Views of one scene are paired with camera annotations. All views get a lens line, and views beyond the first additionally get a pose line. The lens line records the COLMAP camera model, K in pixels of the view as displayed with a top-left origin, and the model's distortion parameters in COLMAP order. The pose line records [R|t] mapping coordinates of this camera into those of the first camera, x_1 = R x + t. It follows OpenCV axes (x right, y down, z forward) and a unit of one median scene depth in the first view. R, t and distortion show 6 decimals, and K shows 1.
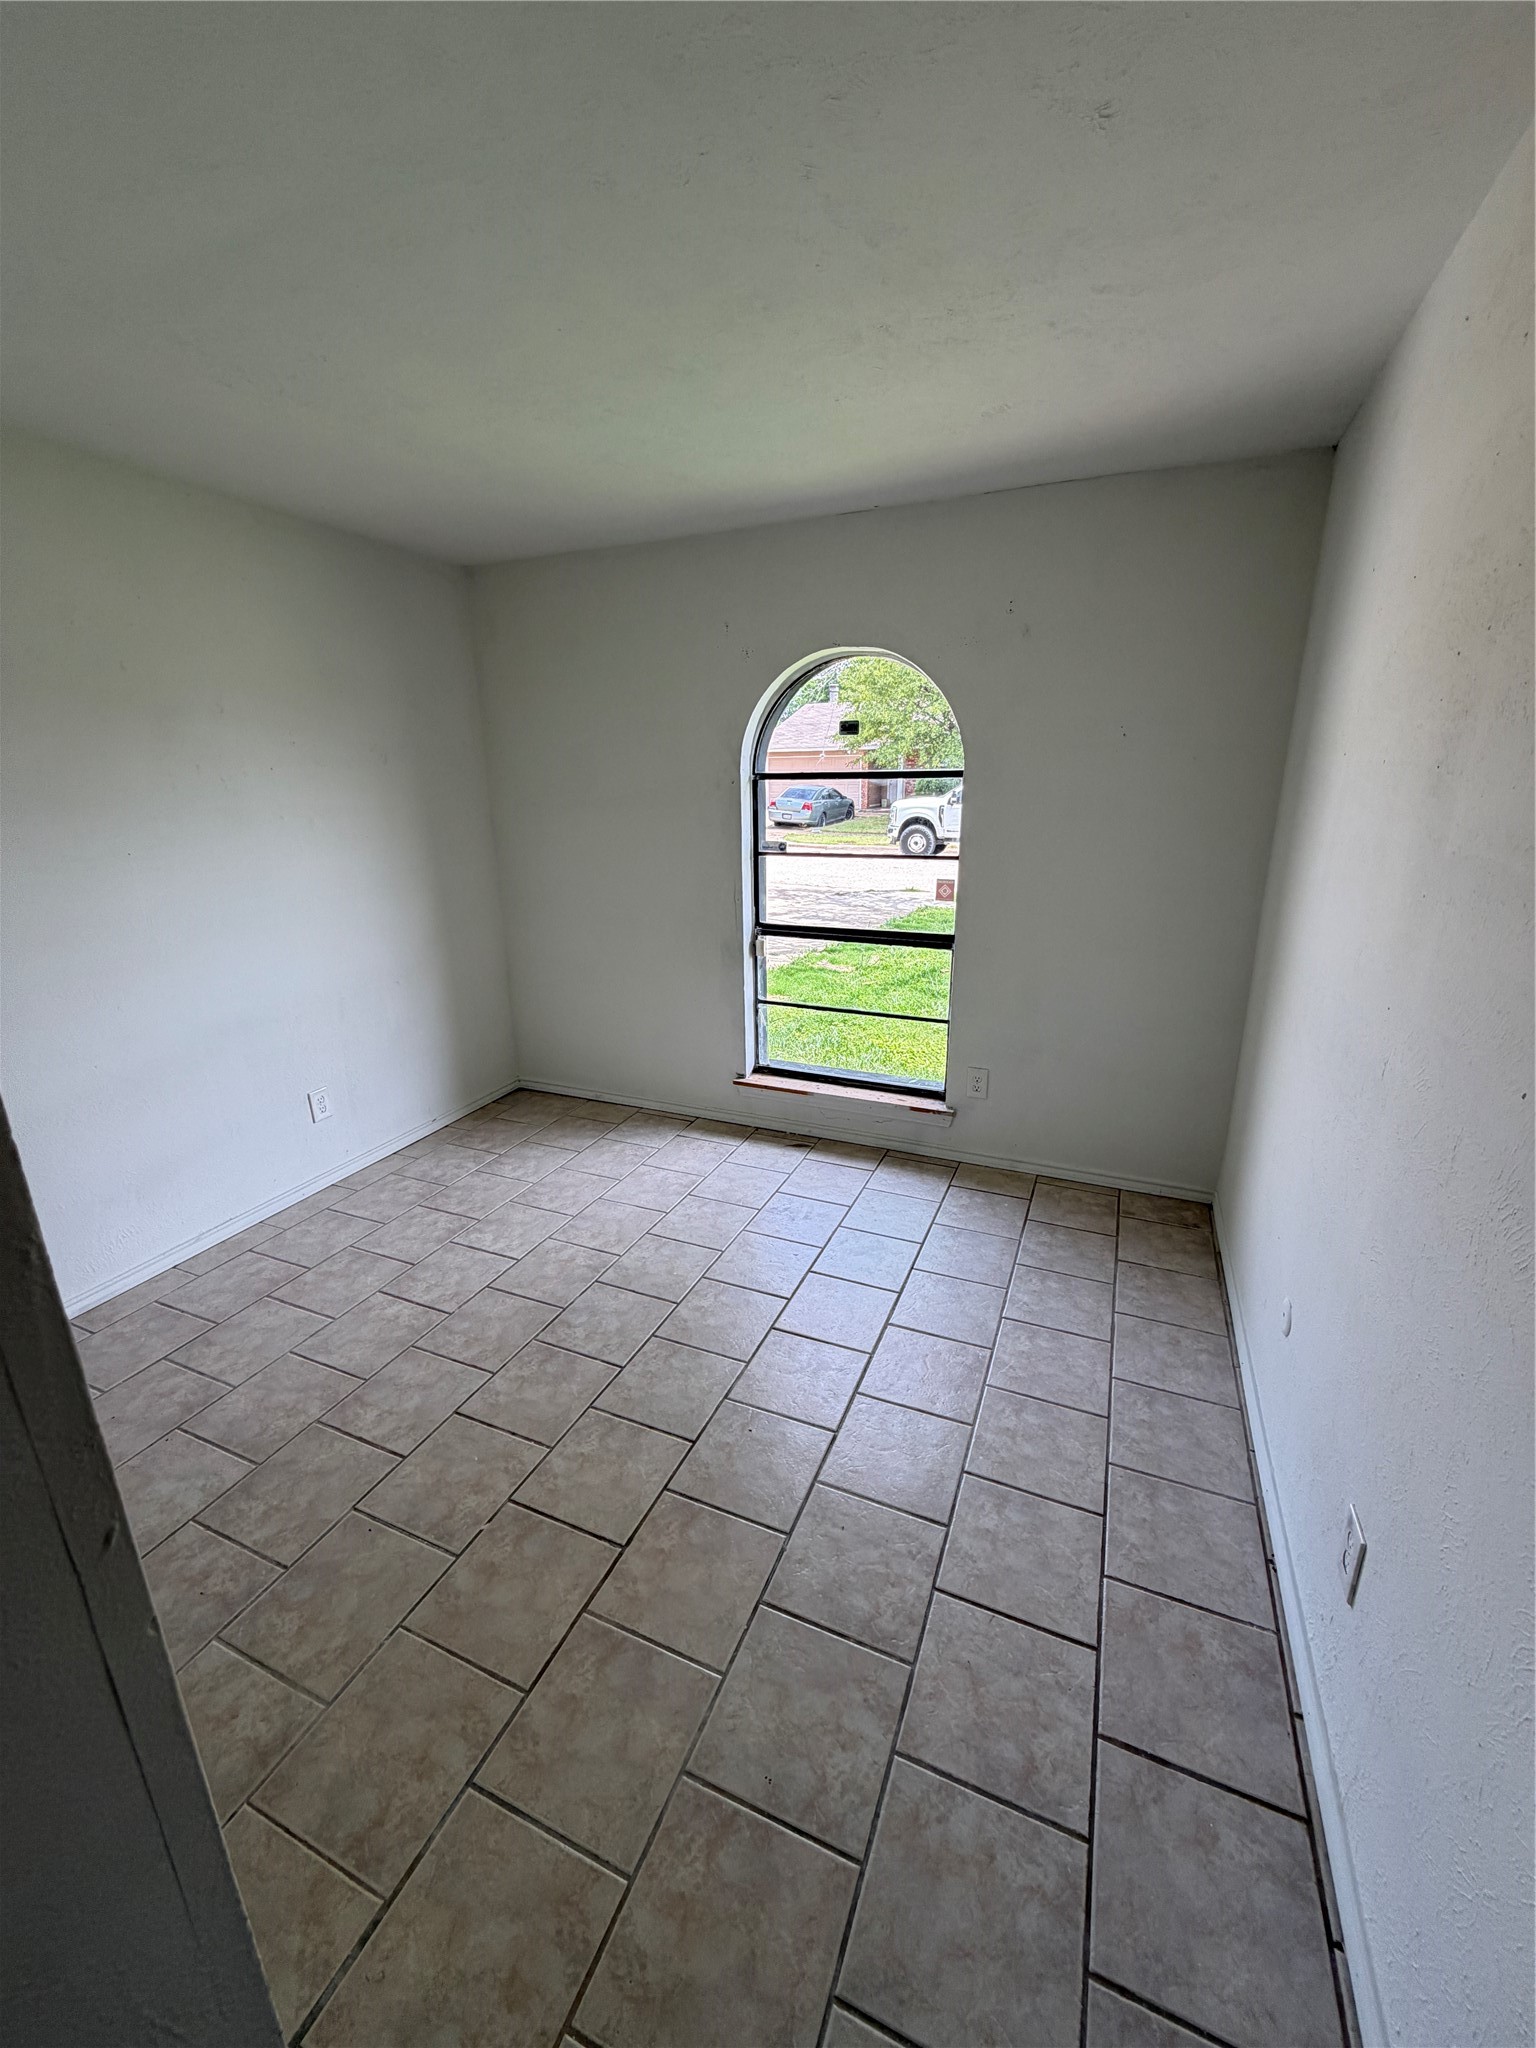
lens RADIAL K [[821.1, 0, 753.8], [0, 821.1, 1023.8], [0, 0, 1]] dist [-0.000496, 0.000743]
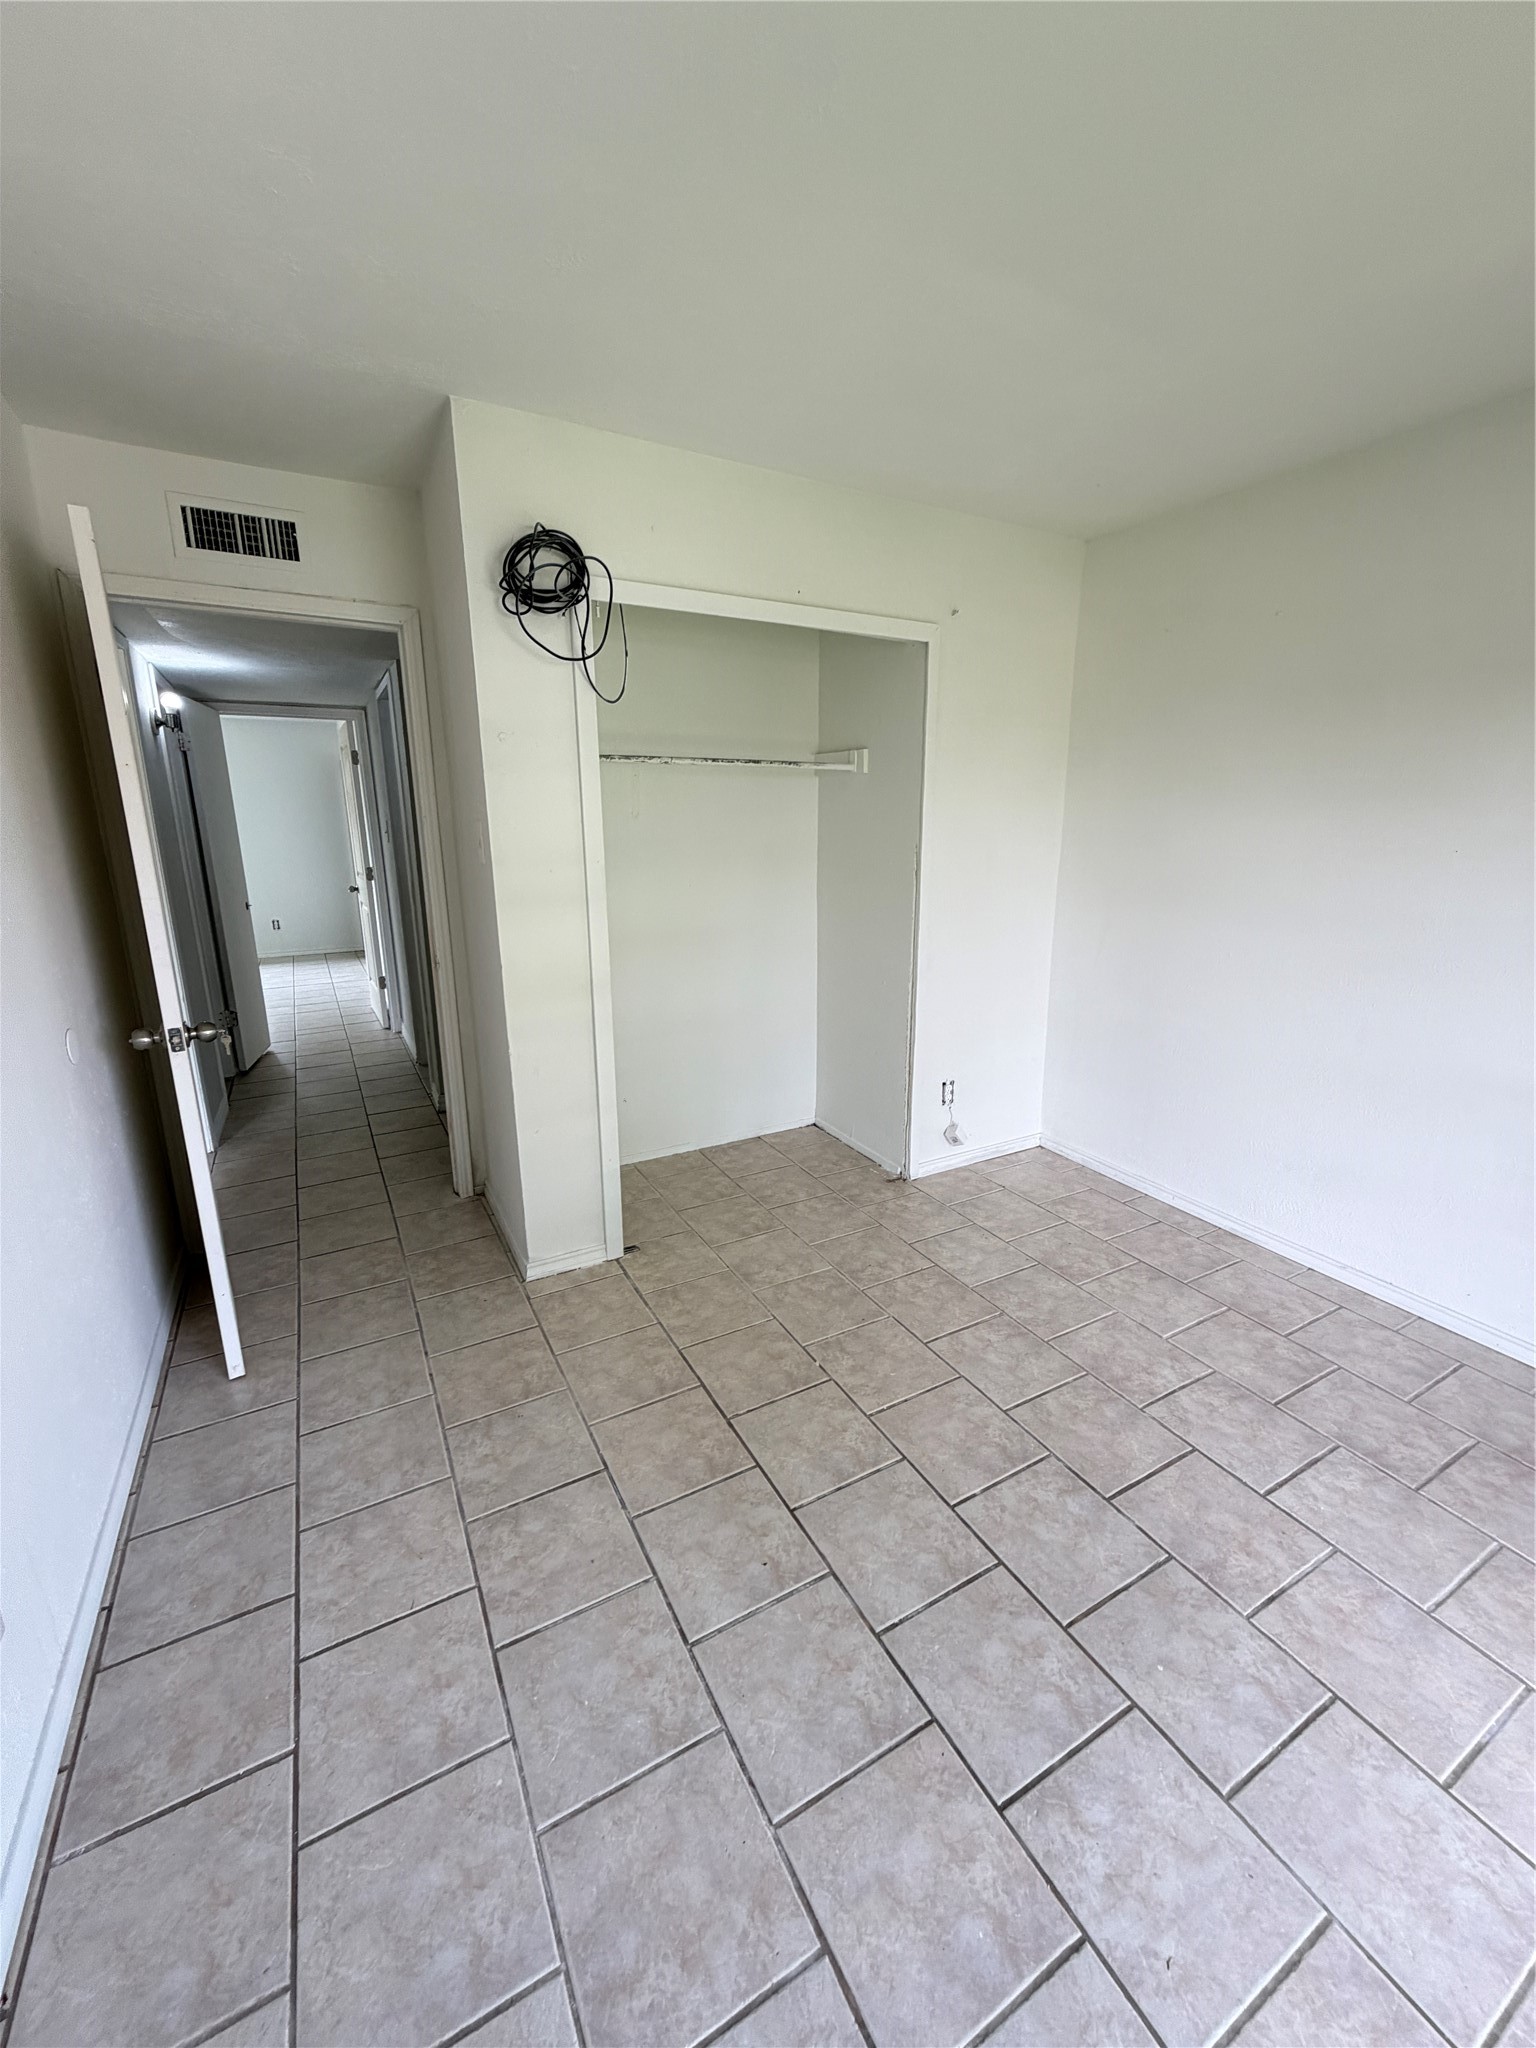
lens RADIAL K [[821.1, 0, 758.8], [0, 821.1, 1012.1], [0, 0, 1]] dist [-0.000496, 0.000743]
pose [[-0.609513, 0.198286, -0.767579, 0.549983], [-0.219623, 0.888089, 0.403812, -0.326312], [0.761748, 0.414706, -0.497753, 1.278981]]
